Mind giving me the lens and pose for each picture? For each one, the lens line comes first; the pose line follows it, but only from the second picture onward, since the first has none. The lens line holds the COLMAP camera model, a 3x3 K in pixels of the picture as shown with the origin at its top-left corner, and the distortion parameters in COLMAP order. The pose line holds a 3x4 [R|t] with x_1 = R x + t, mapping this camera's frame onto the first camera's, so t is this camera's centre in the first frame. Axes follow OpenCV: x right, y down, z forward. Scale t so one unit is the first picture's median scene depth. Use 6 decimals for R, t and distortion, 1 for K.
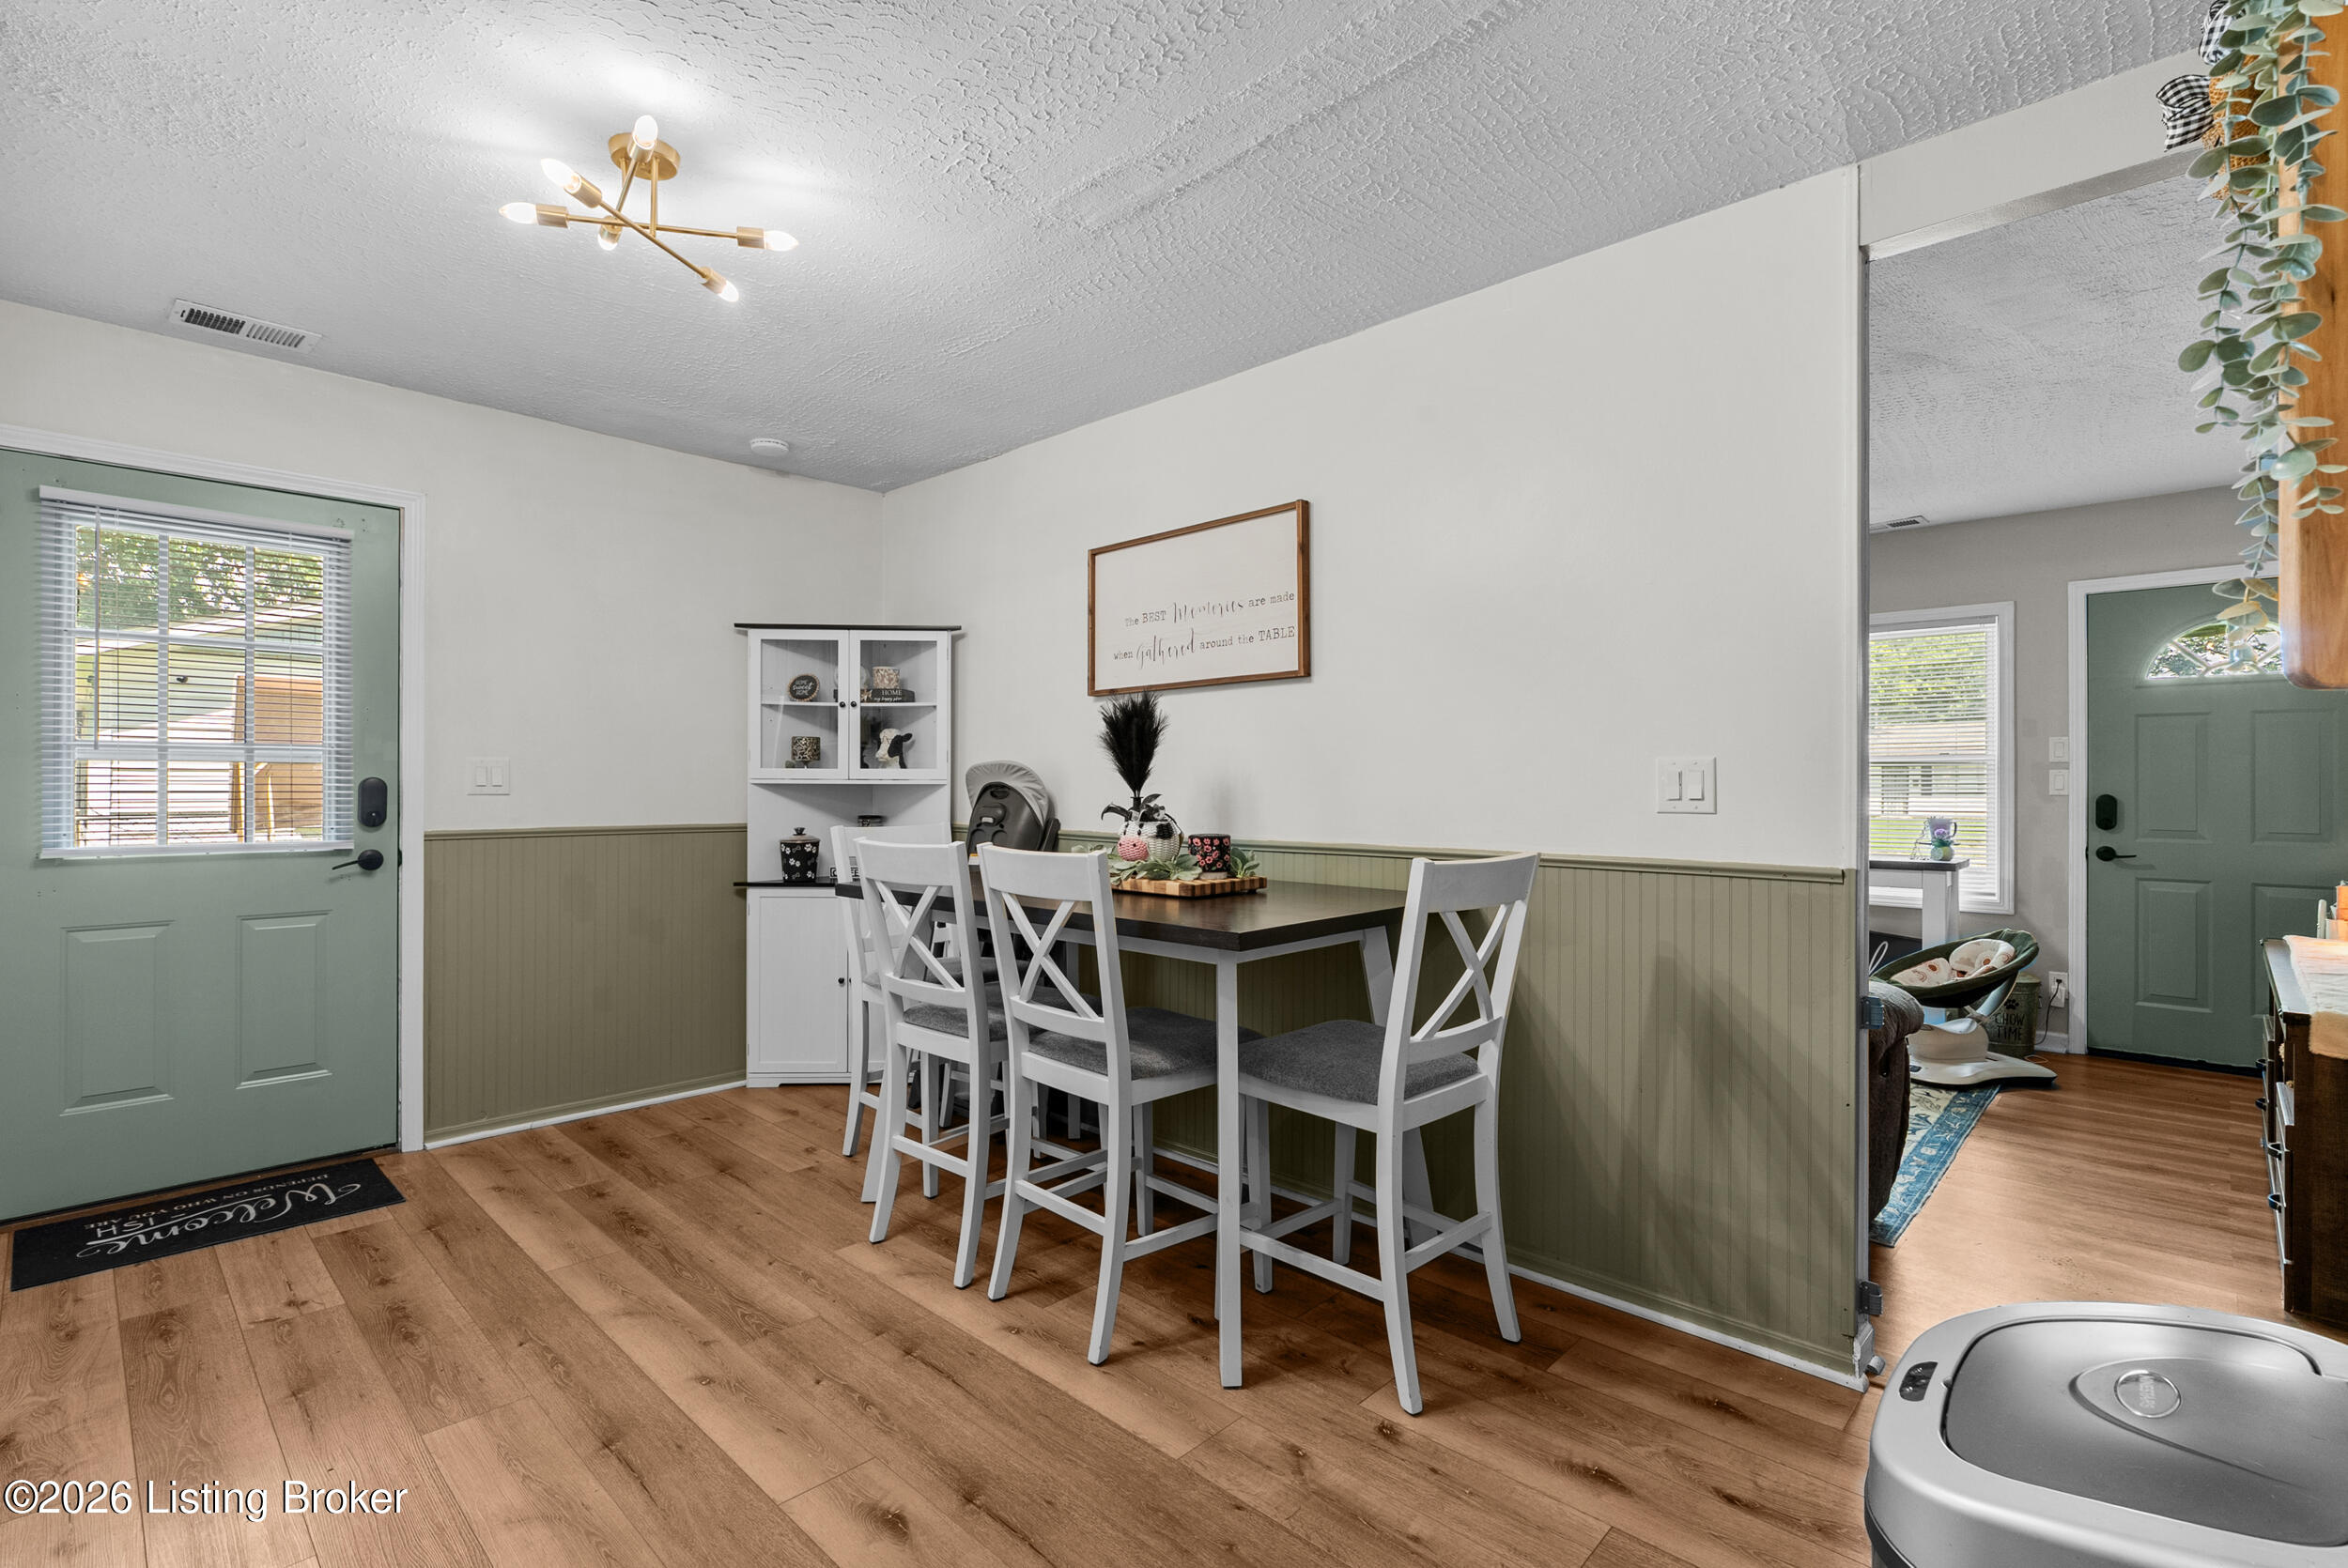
lens RADIAL K [[1069.8, 0, 1181.3], [0, 1069.8, 781.1], [0, 0, 1]] dist [-0.005705, 0.004031]
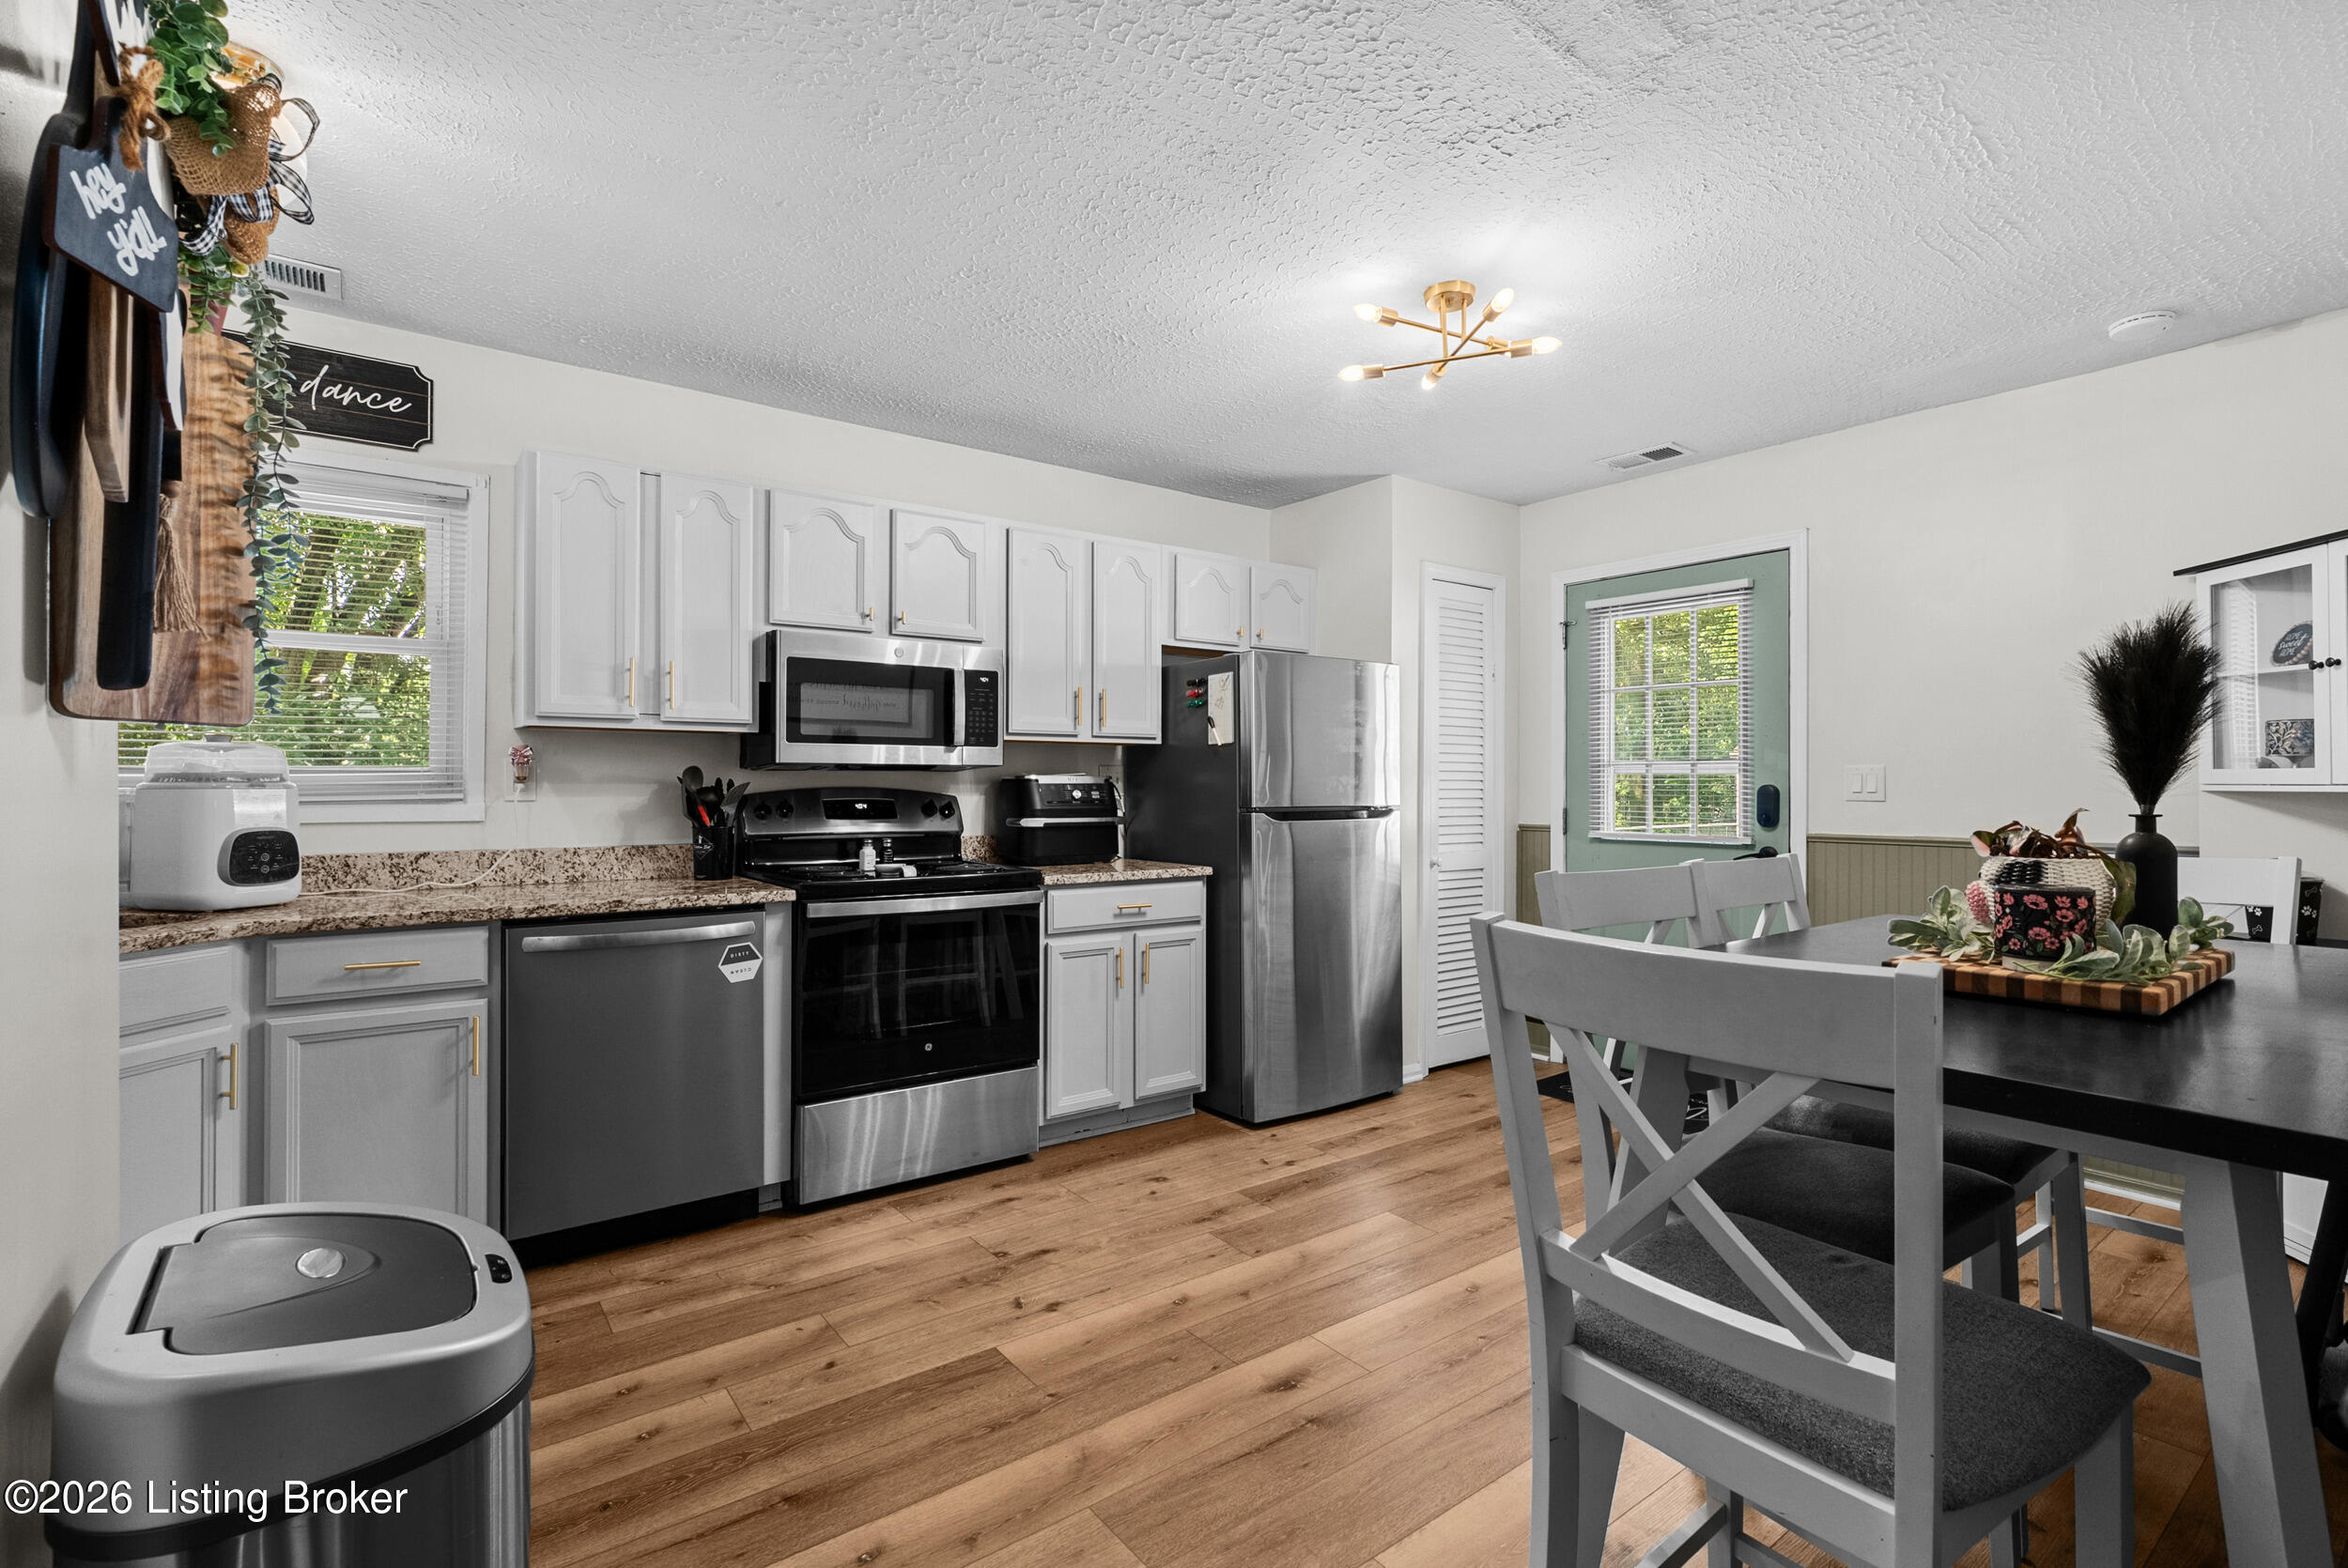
lens RADIAL K [[1069.8, 0, 1181.3], [0, 1069.8, 781.1], [0, 0, 1]] dist [-0.005705, 0.004031]
pose [[-0.160191, -0.007875, -0.987055, 0.550318], [-0.002082, 0.999969, -0.007640, 0.003228], [0.987084, 0.000832, -0.160202, 0.608734]]
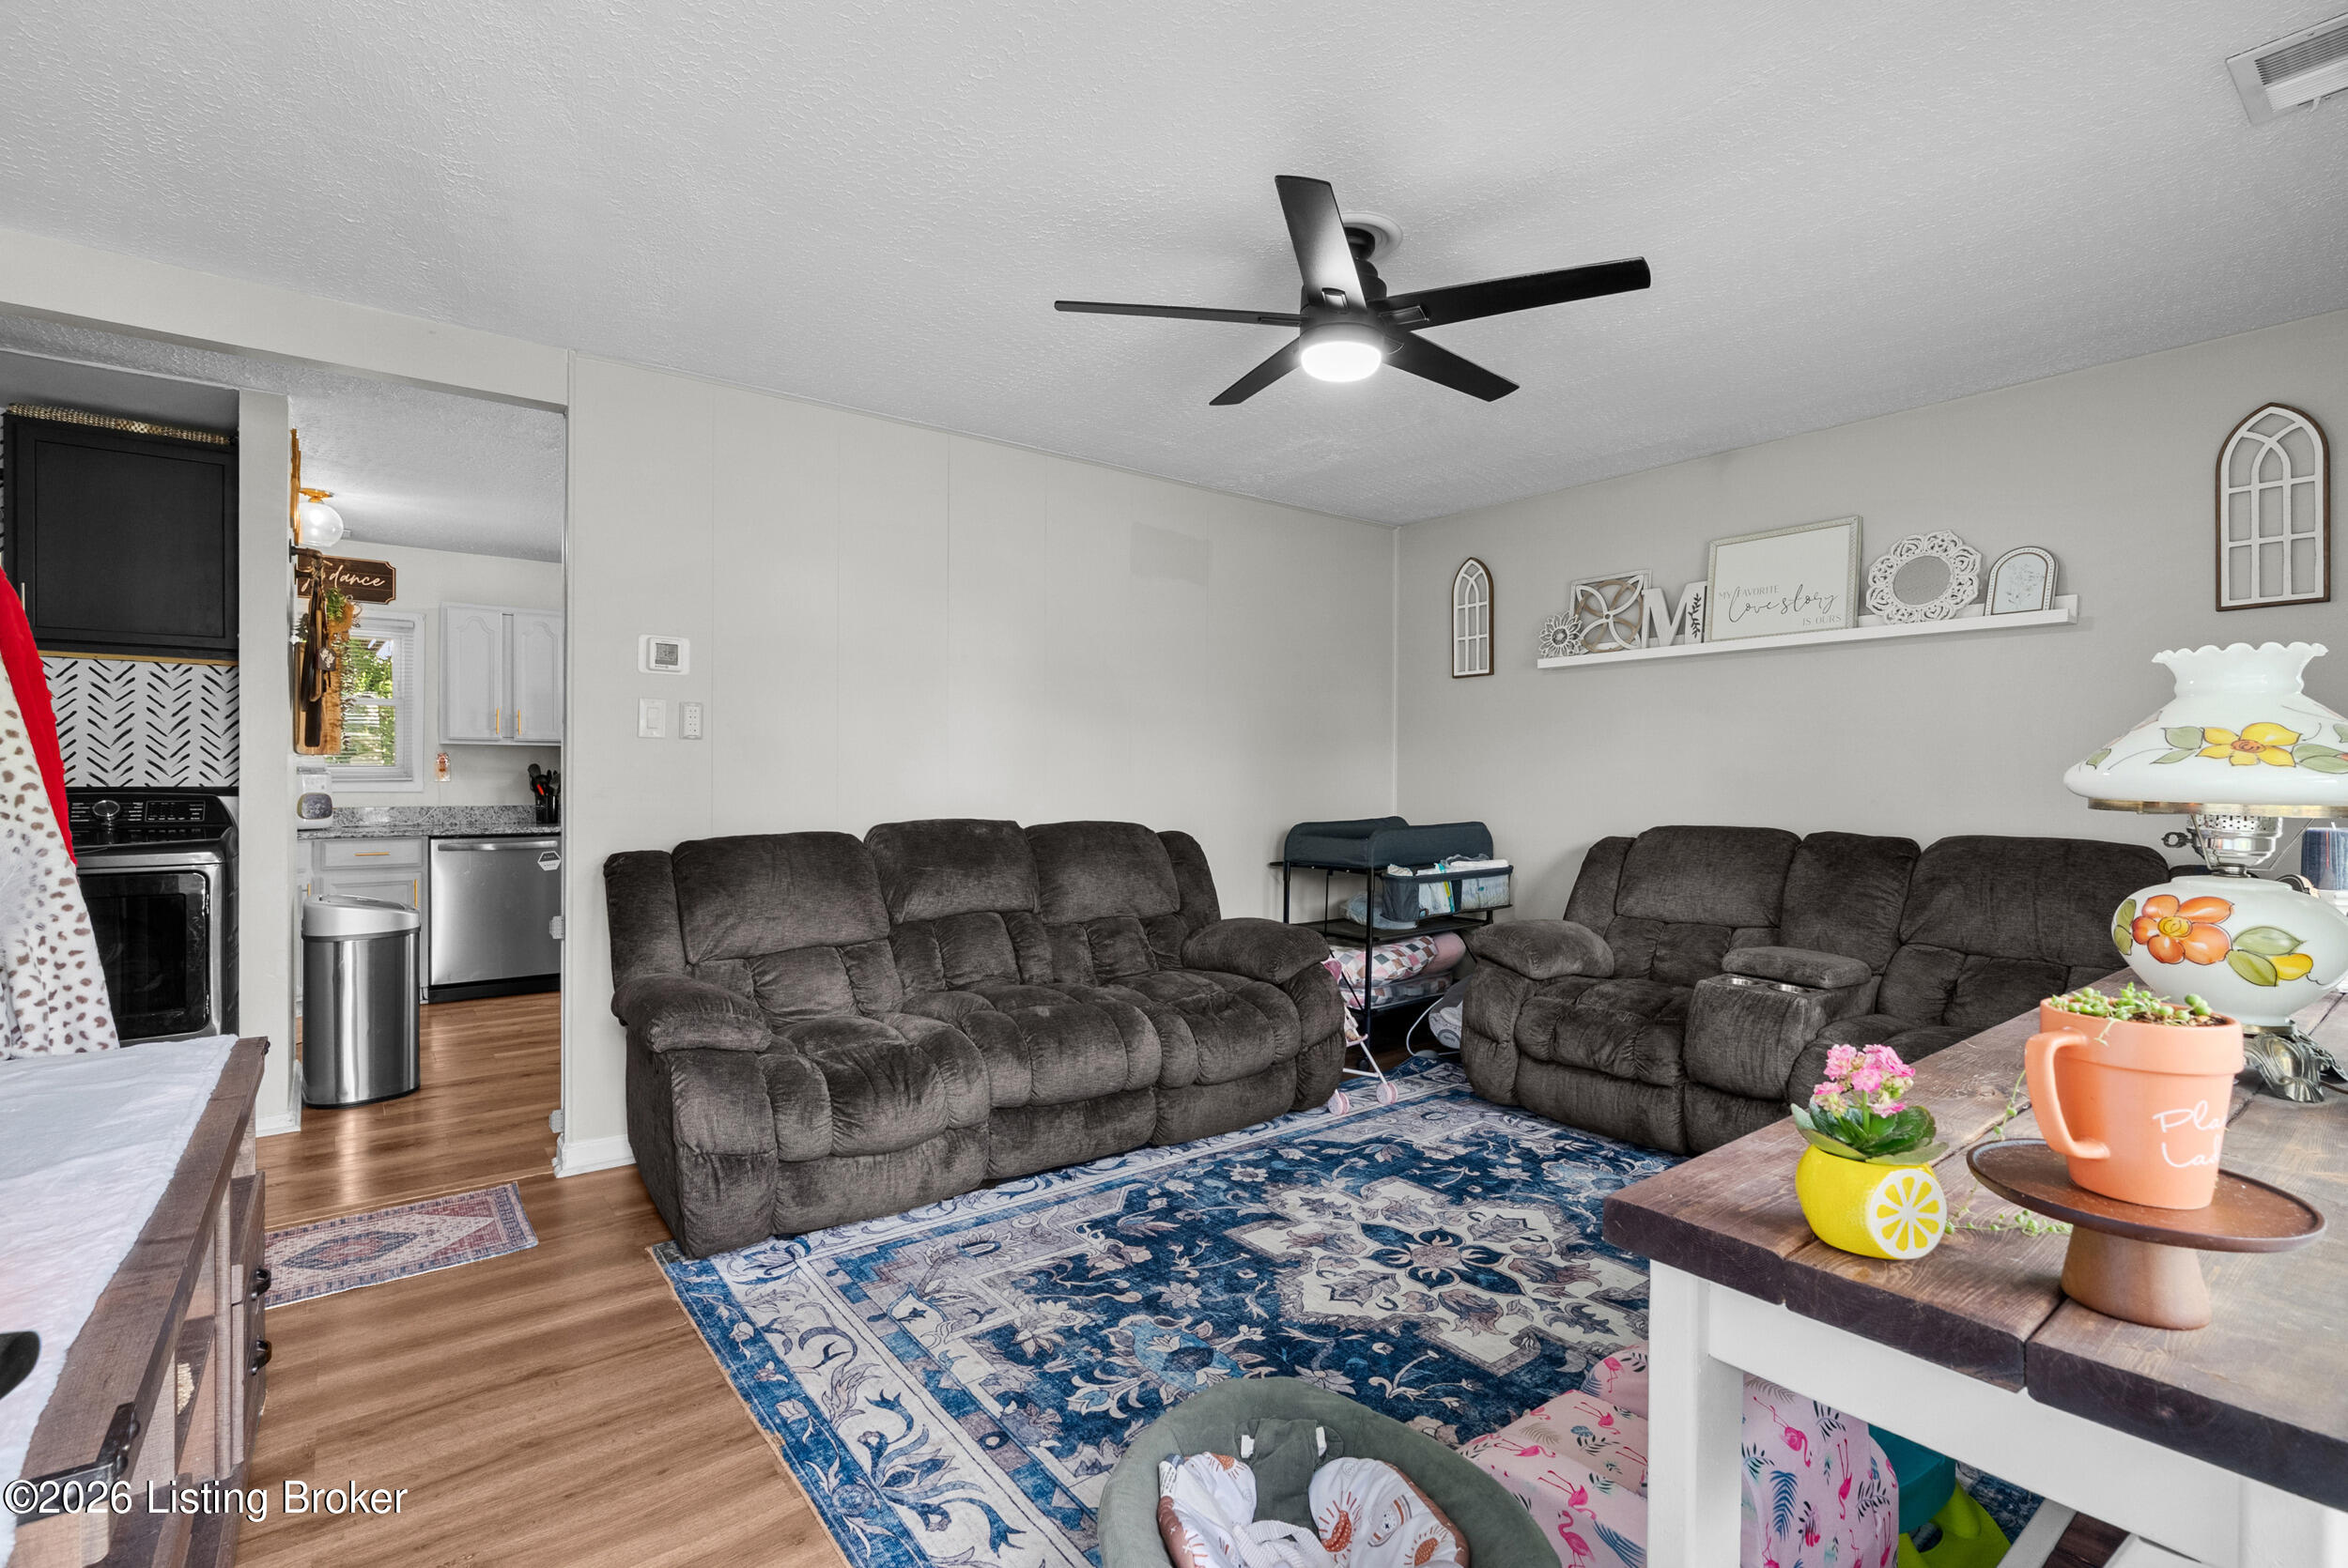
lens RADIAL K [[1069.8, 0, 1181.3], [0, 1069.8, 781.1], [0, 0, 1]] dist [-0.005705, 0.004031]
pose [[-0.135151, 0.000438, -0.990825, 1.176899], [-0.005858, 0.999982, 0.001241, 0.004222], [0.990808, 0.005972, -0.135146, 1.212742]]
